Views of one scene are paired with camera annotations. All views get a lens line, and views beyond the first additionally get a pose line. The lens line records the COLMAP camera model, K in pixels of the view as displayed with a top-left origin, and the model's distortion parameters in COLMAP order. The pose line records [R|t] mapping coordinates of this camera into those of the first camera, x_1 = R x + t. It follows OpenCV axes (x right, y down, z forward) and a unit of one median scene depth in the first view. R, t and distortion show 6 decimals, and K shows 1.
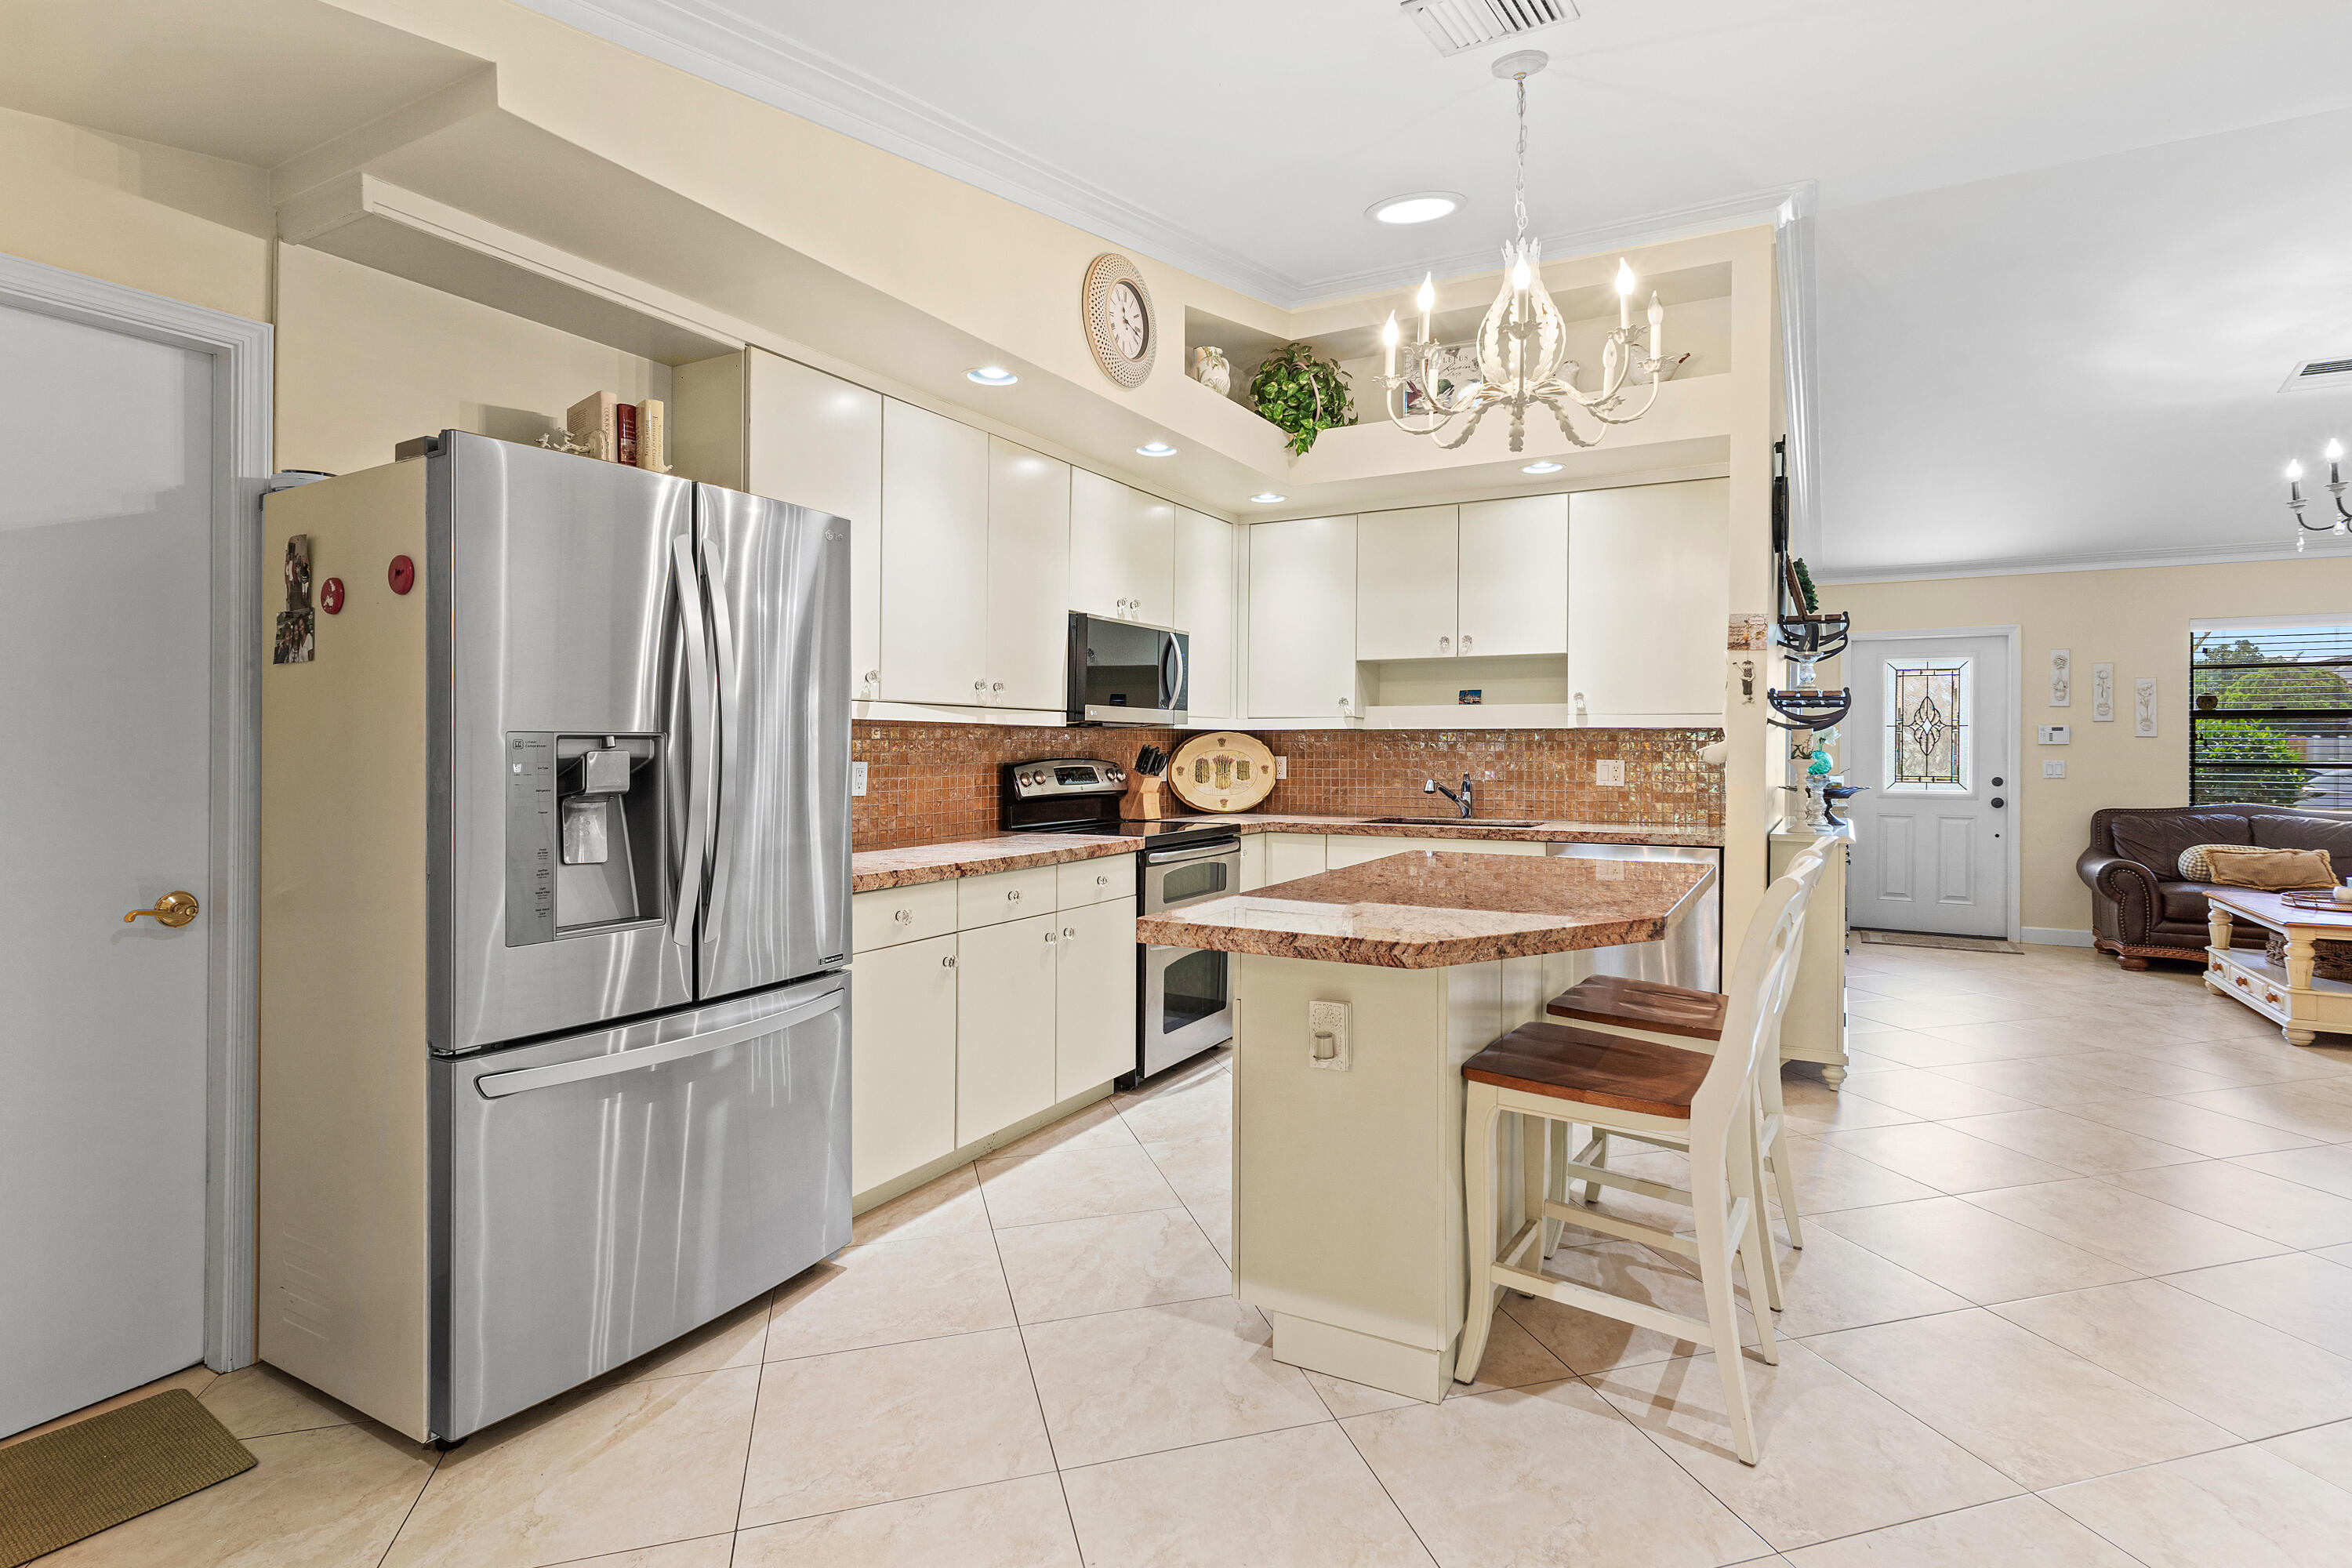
lens RADIAL K [[1120.3, 0, 1222.7], [0, 1120.3, 764.2], [0, 0, 1]] dist [0.001648, 0.000353]
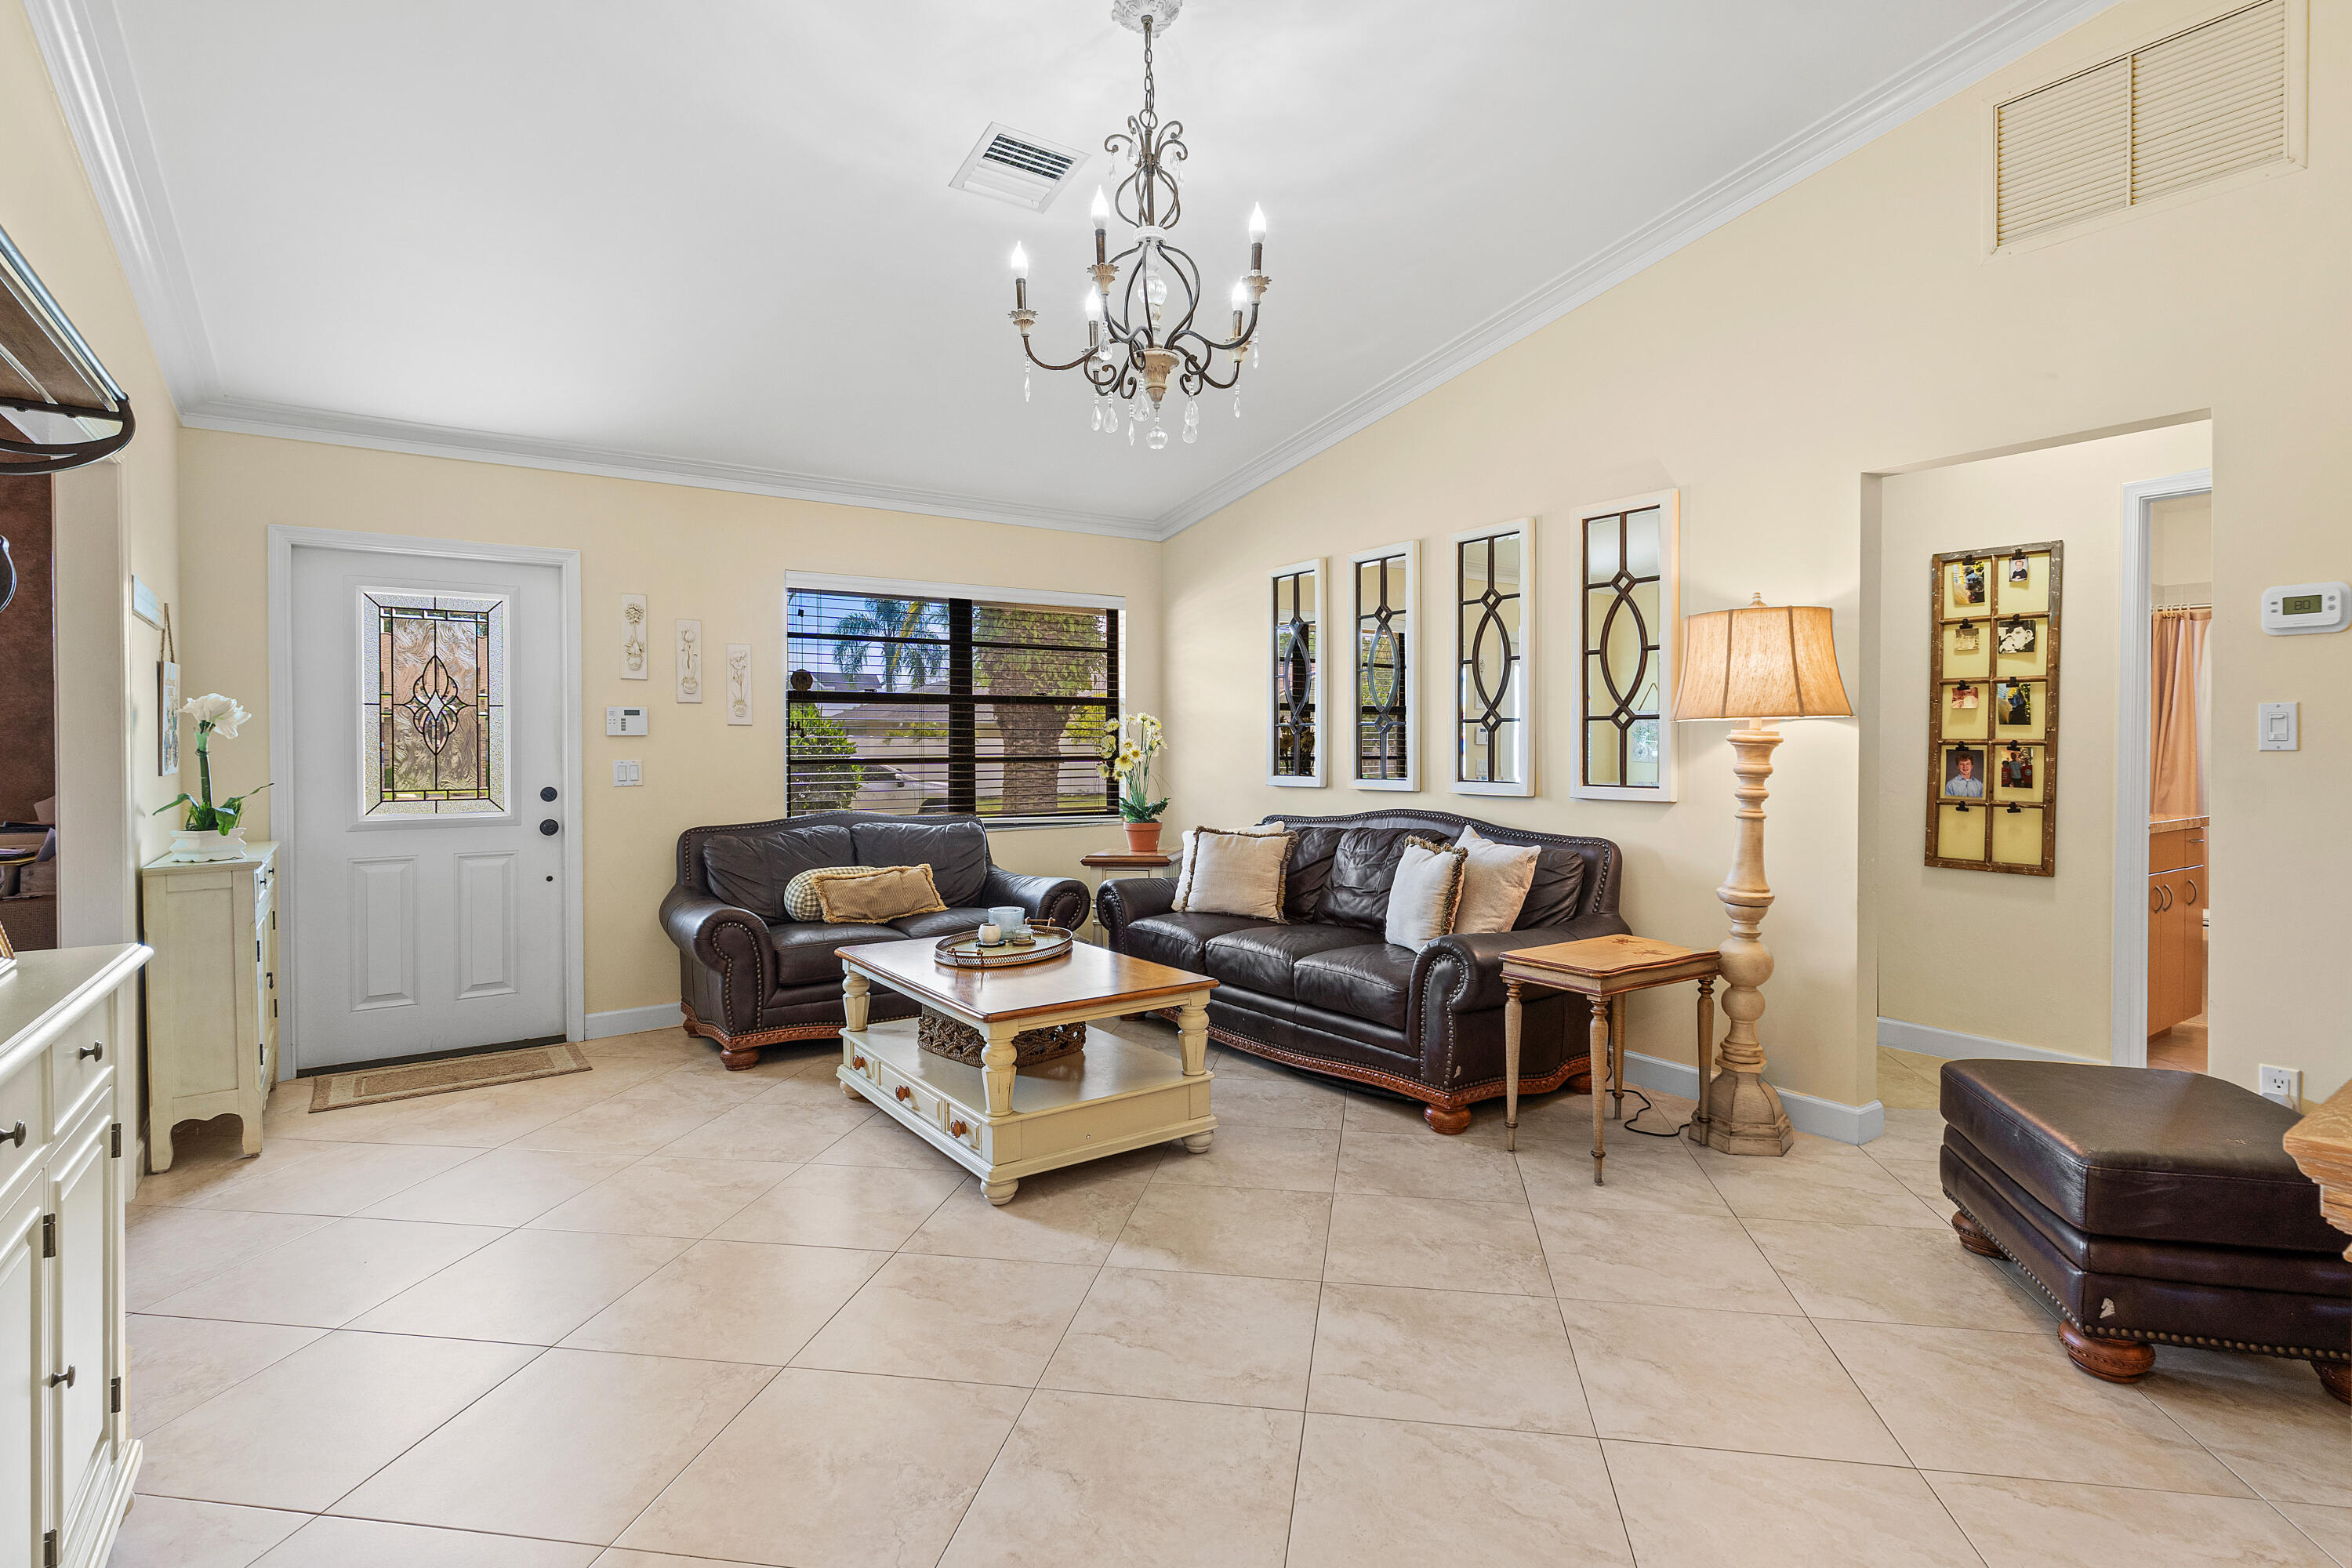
lens RADIAL K [[1163.7, 0, 1203.4], [0, 1163.7, 732.4], [0, 0, 1]] dist [0.001383, 0.000152]
pose [[0.436867, 0.002321, 0.899523, 0.395192], [0.019592, 0.999735, -0.012095, -0.006542], [-0.899312, 0.022908, 0.436706, 0.574841]]
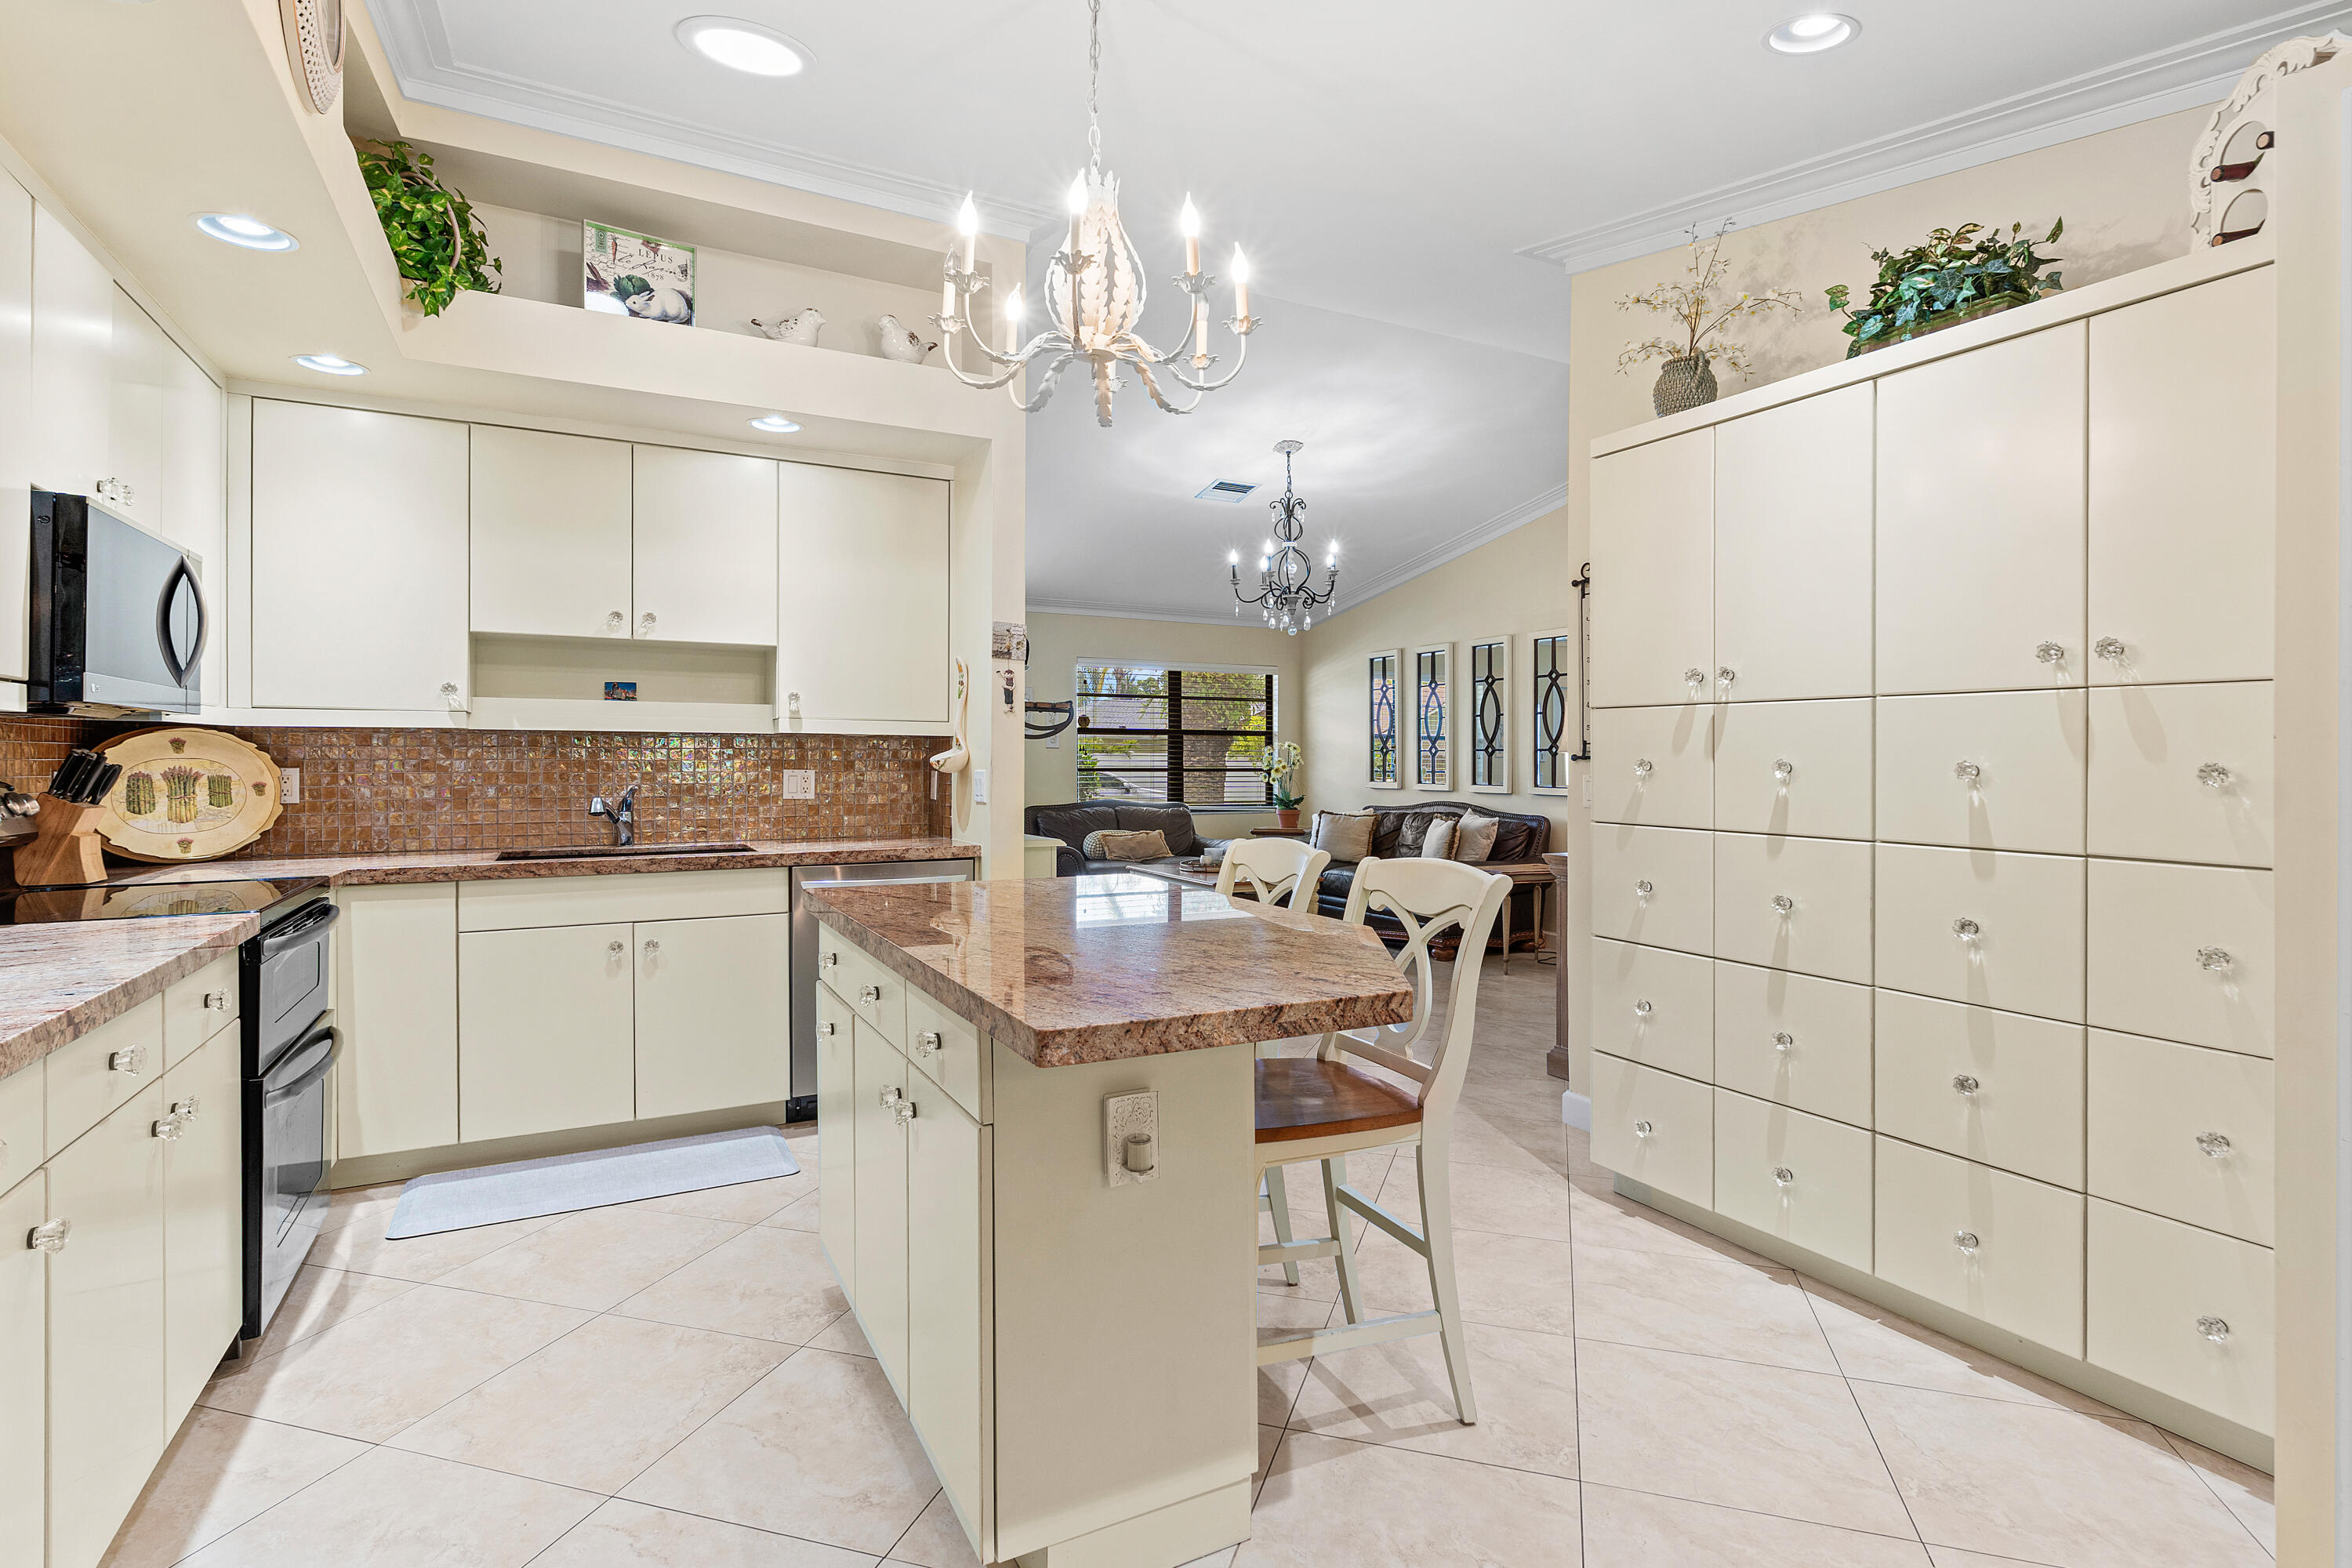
lens RADIAL K [[1139.8, 0, 1178.4], [0, 1139.8, 777.3], [0, 0, 1]] dist [0.003134, -0.000022]
pose [[0.570549, -0.013627, 0.821151, -0.215611], [0.009539, 0.999905, 0.009966, -0.003769], [-0.821208, 0.002147, 0.570624, 0.223242]]
